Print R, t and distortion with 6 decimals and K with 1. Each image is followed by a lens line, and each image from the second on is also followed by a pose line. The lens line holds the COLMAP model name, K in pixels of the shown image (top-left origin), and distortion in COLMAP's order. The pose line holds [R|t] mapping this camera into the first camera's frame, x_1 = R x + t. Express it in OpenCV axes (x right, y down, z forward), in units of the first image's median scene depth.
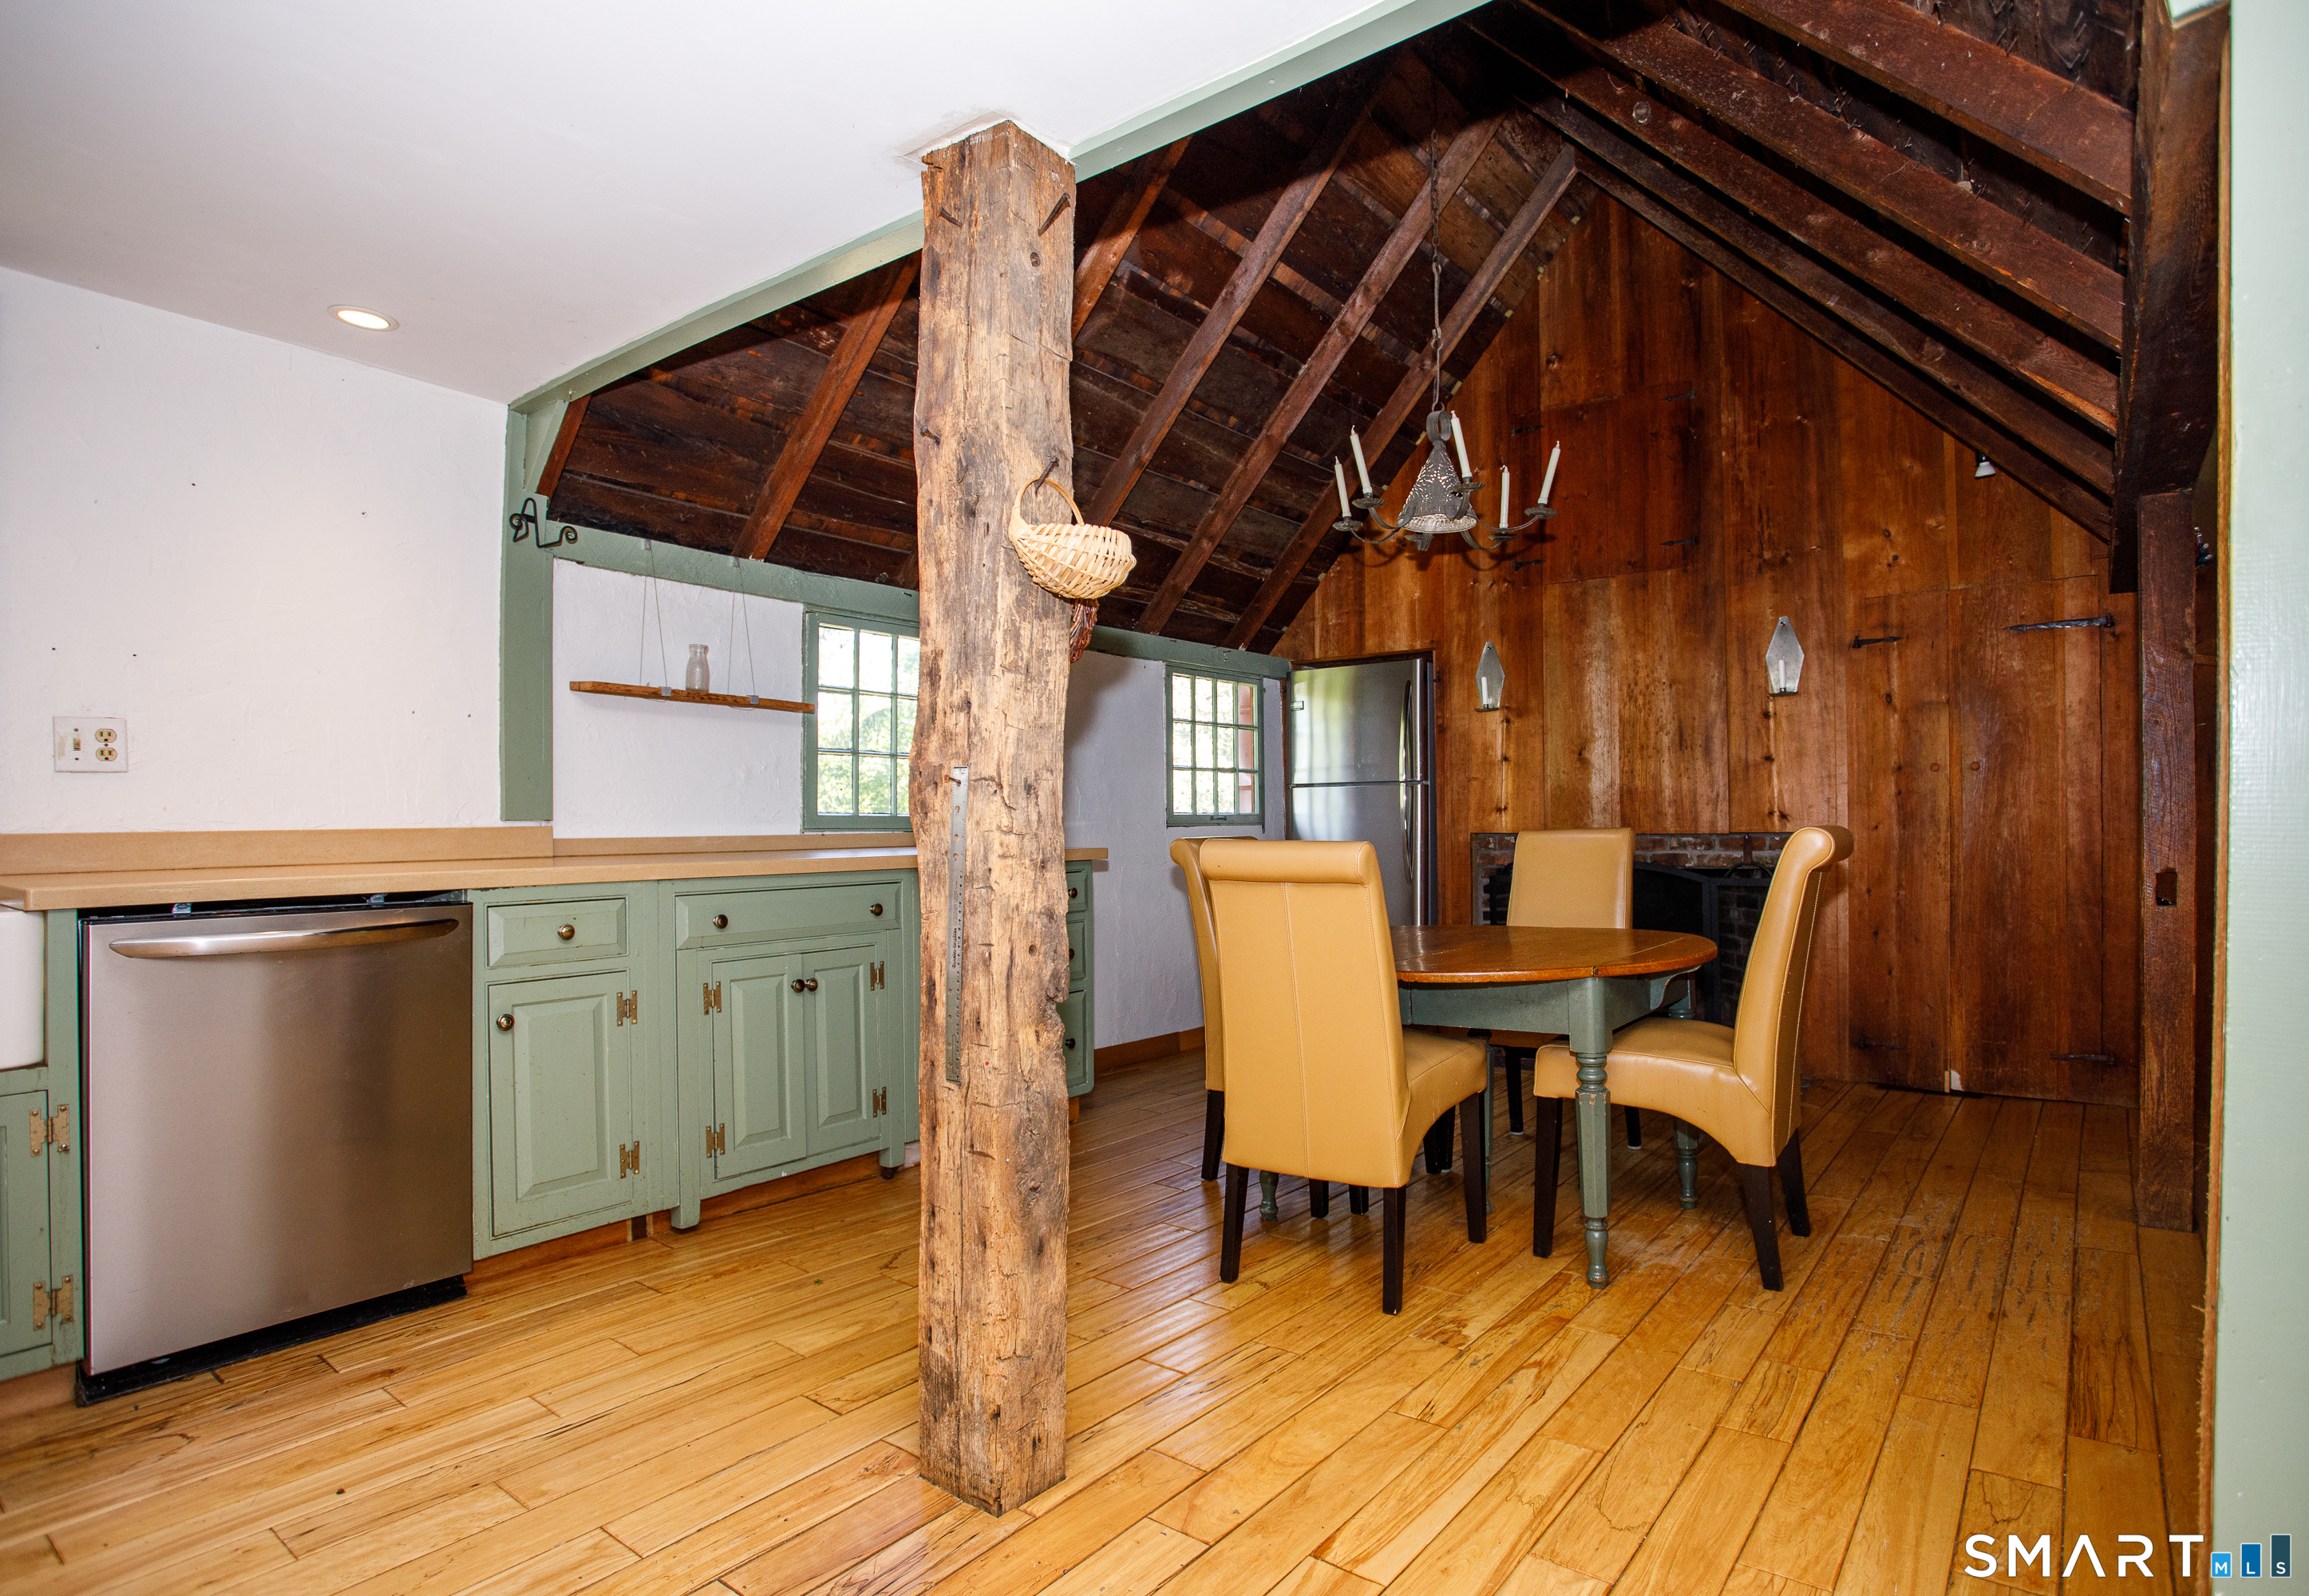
lens RADIAL K [[1180.2, 0, 1224.3], [0, 1180.2, 812.7], [0, 0, 1]] dist [-0.036609, 0.000988]
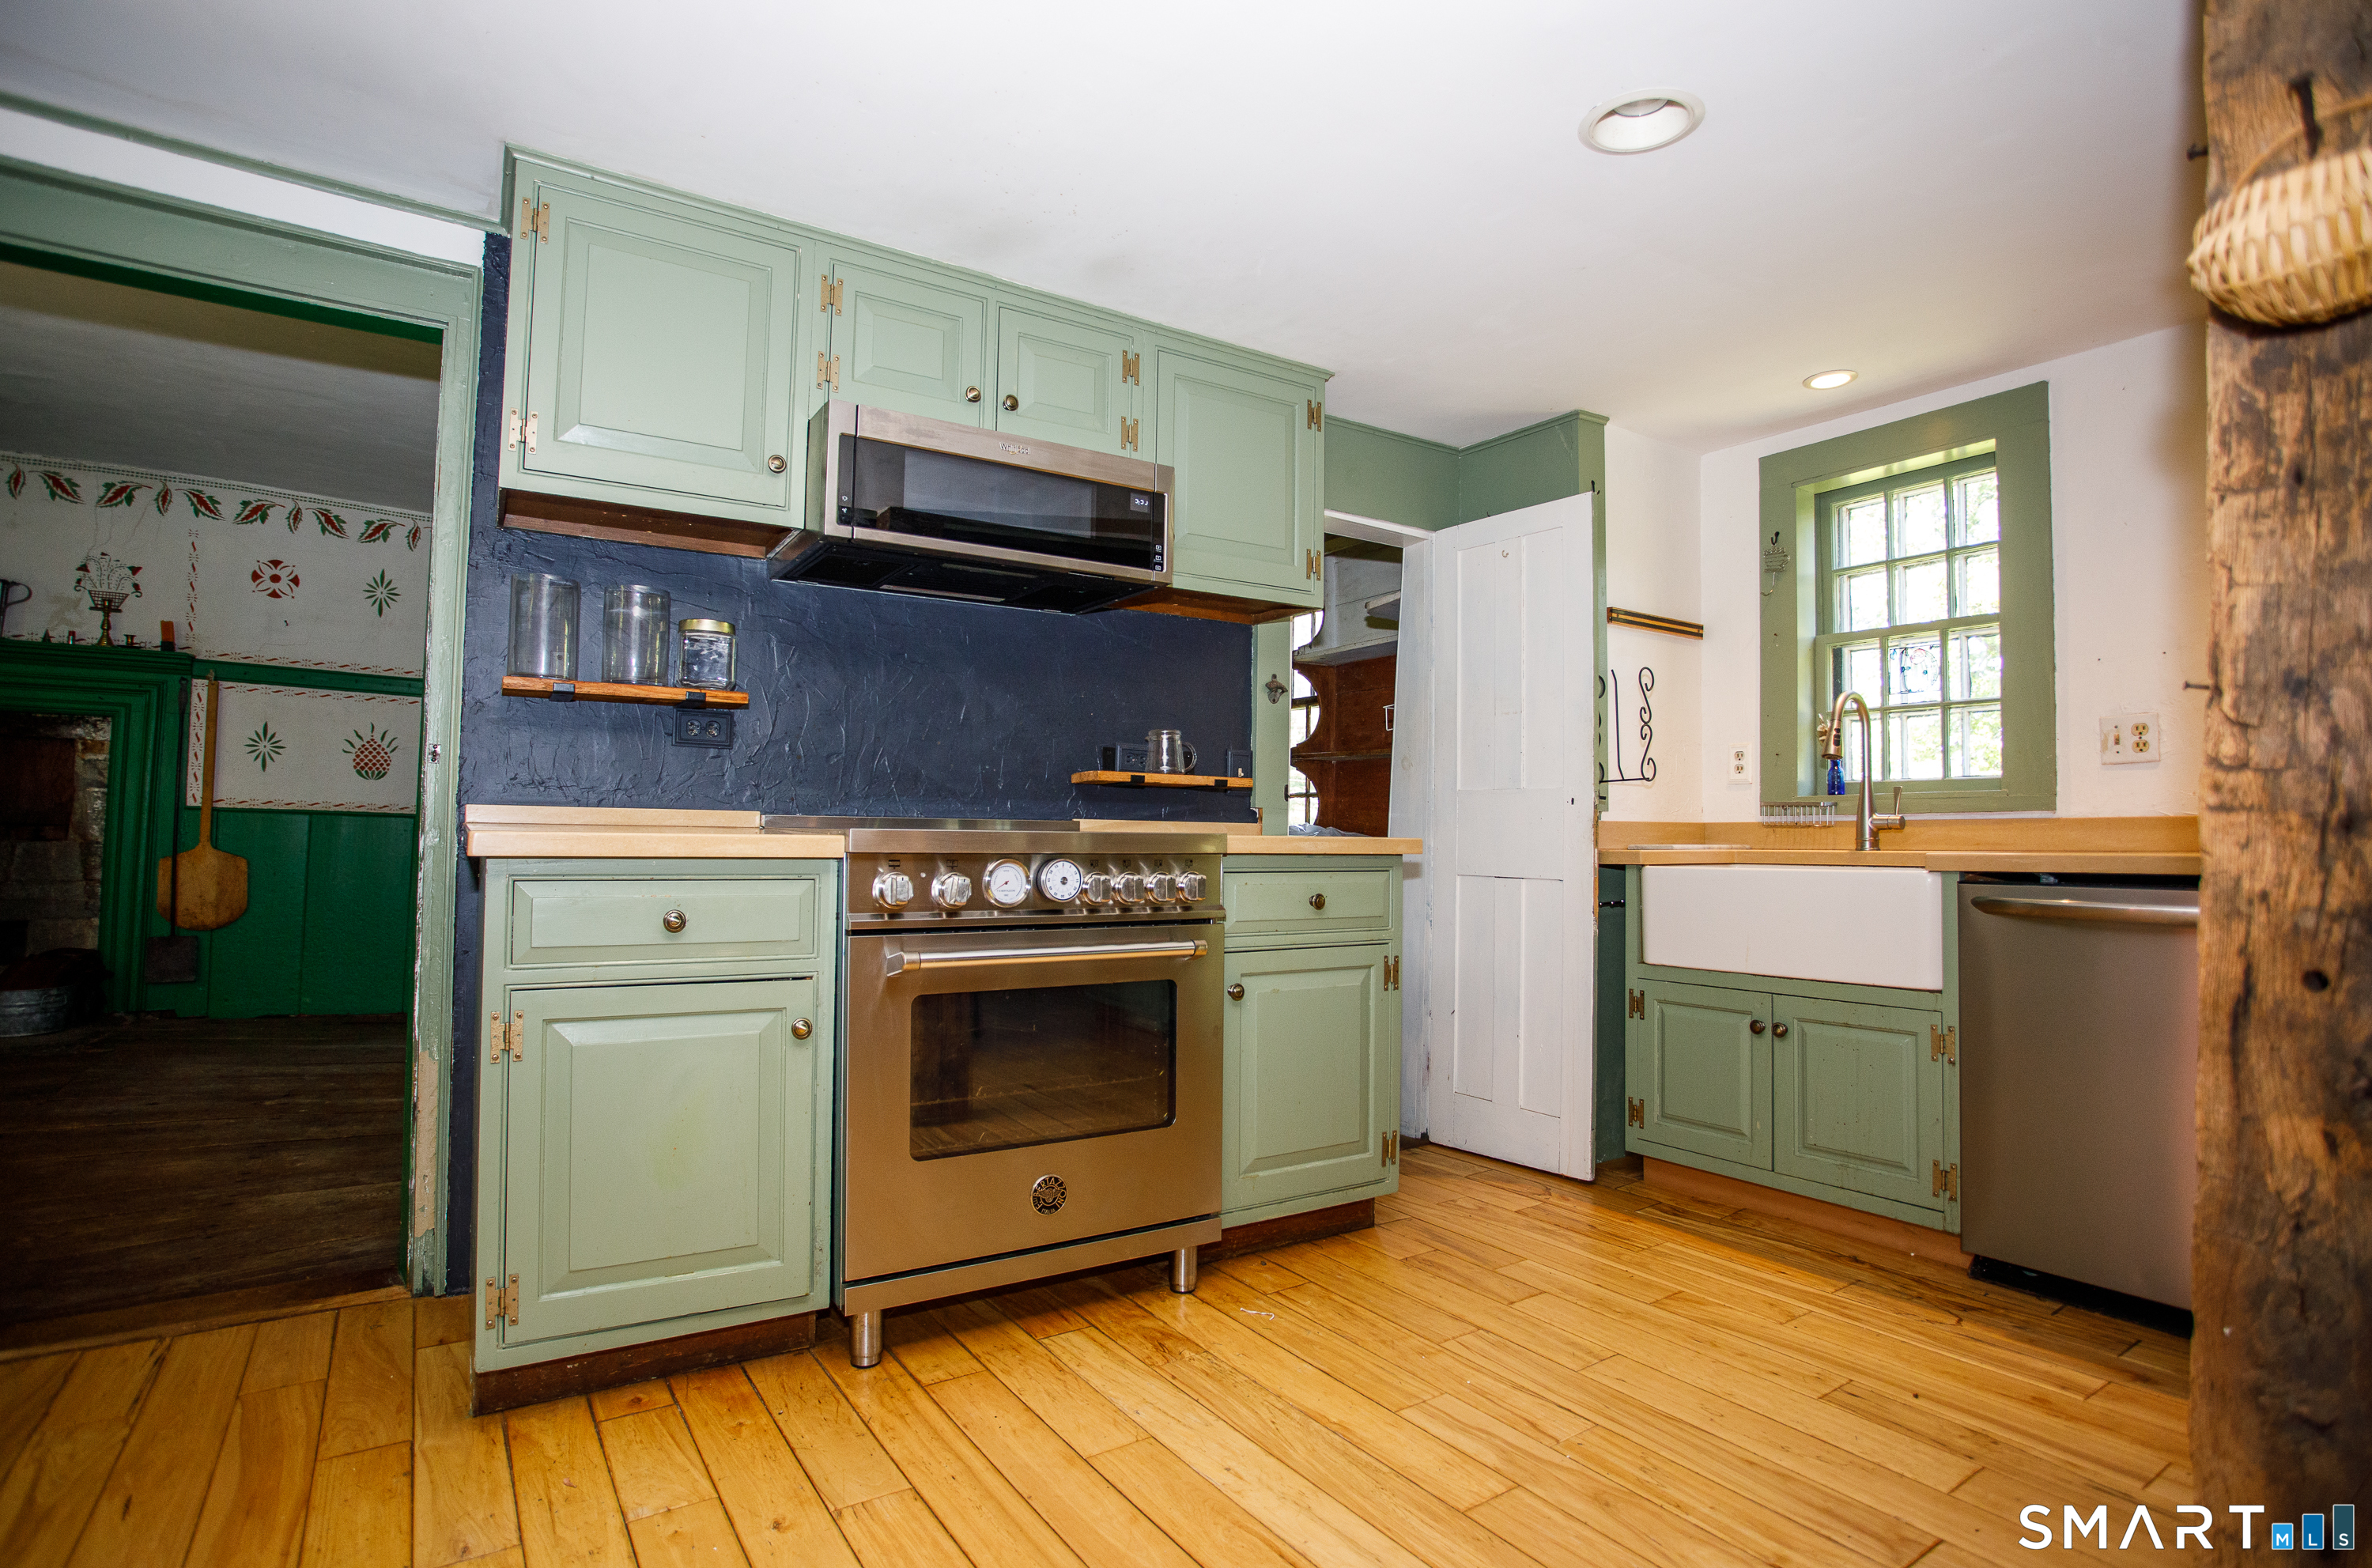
lens RADIAL K [[1170.1, 0, 1186.6], [0, 1170.1, 792.1], [0, 0, 1]] dist [-0.073952, 0.031872]
pose [[-0.339829, -0.035270, -0.939826, 0.453005], [-0.002593, 0.999328, -0.036565, 0.044575], [0.940484, -0.009989, -0.339692, 0.615843]]
